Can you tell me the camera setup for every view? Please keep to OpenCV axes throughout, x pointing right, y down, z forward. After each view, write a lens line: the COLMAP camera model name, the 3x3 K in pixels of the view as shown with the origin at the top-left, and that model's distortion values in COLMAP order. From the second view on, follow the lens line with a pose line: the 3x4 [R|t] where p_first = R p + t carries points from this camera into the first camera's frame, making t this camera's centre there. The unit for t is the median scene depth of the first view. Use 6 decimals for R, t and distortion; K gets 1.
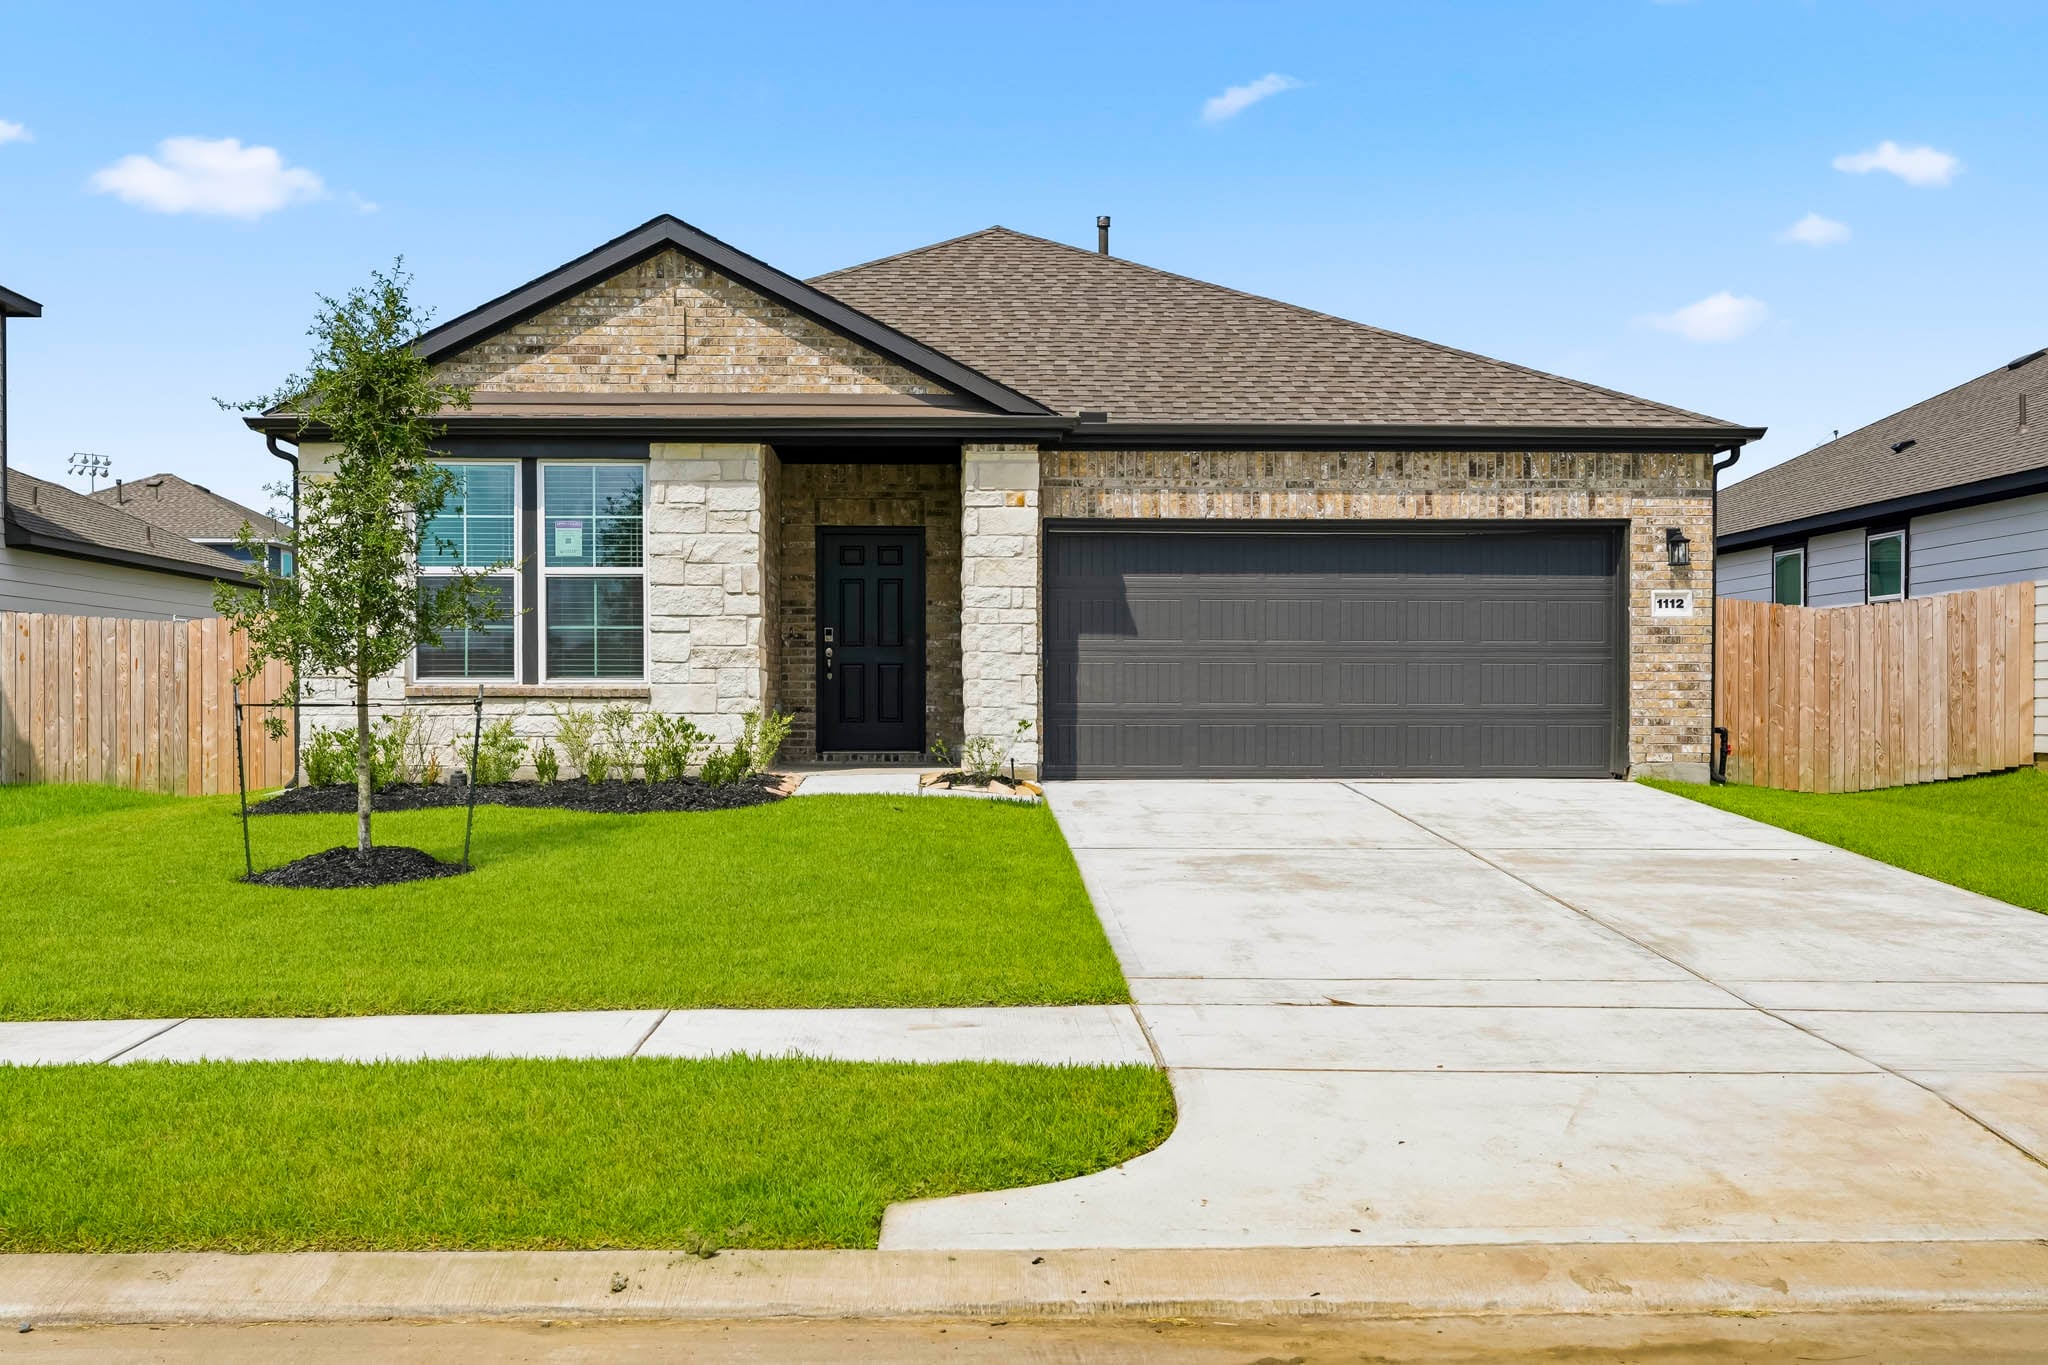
lens RADIAL K [[1969.3, 0, 1024.9], [0, 1969.3, 698.6], [0, 0, 1]] dist [0.000723, 0.000000]
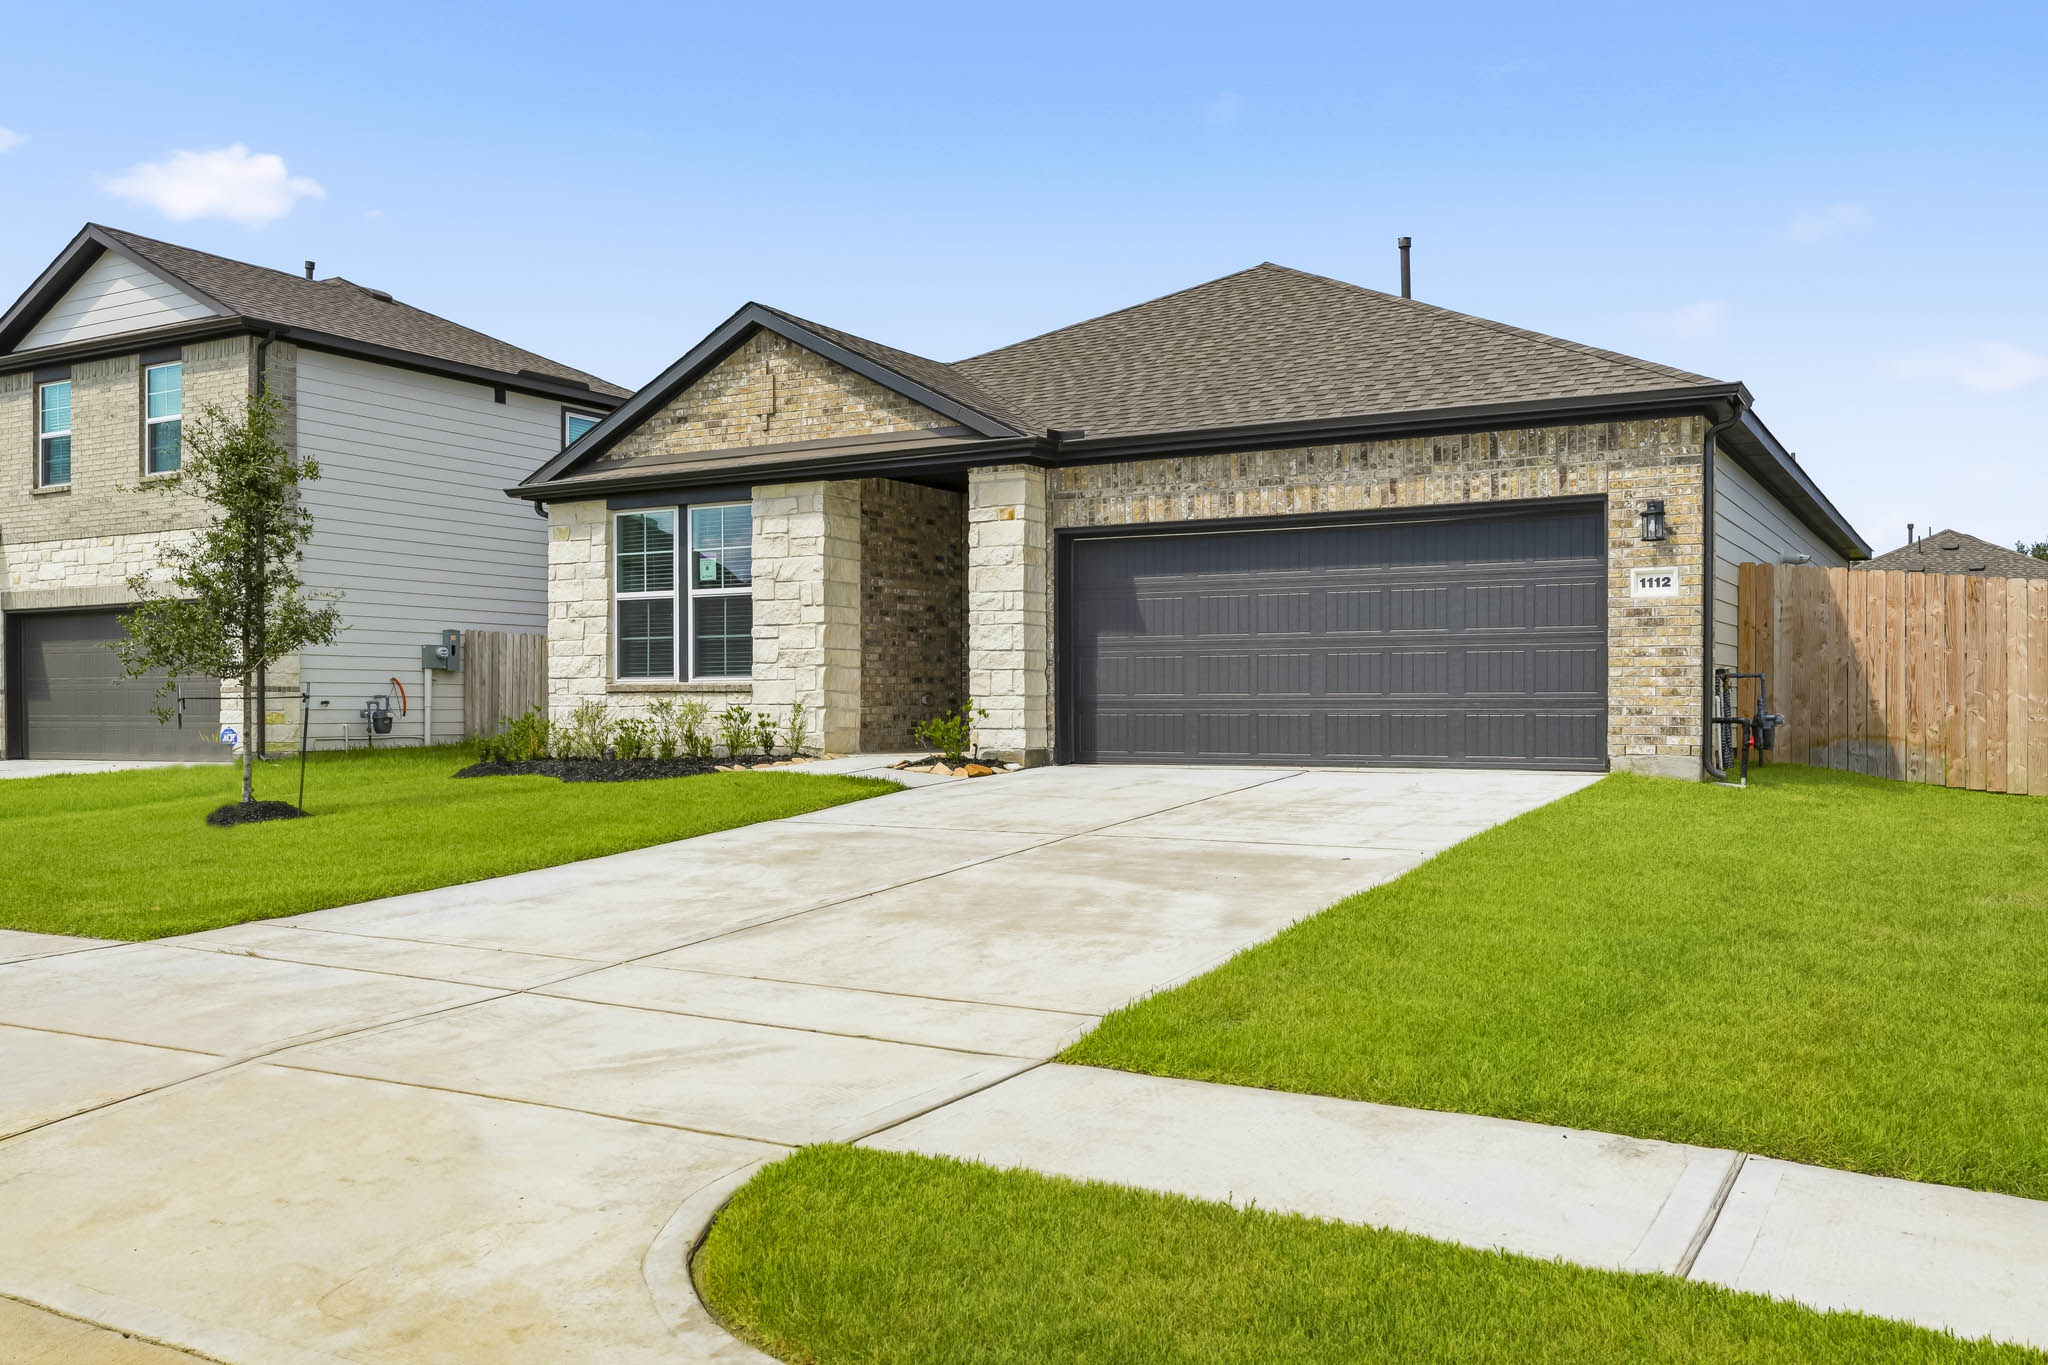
lens RADIAL K [[1656.2, 0, 1024.8], [0, 1656.2, 669.9], [0, 0, 1]] dist [0.003129, 0.003894]
pose [[0.858060, -0.013198, -0.513379, 0.474897], [0.005669, 0.999852, -0.016230, 0.003518], [0.513518, 0.011016, 0.858008, 0.187177]]
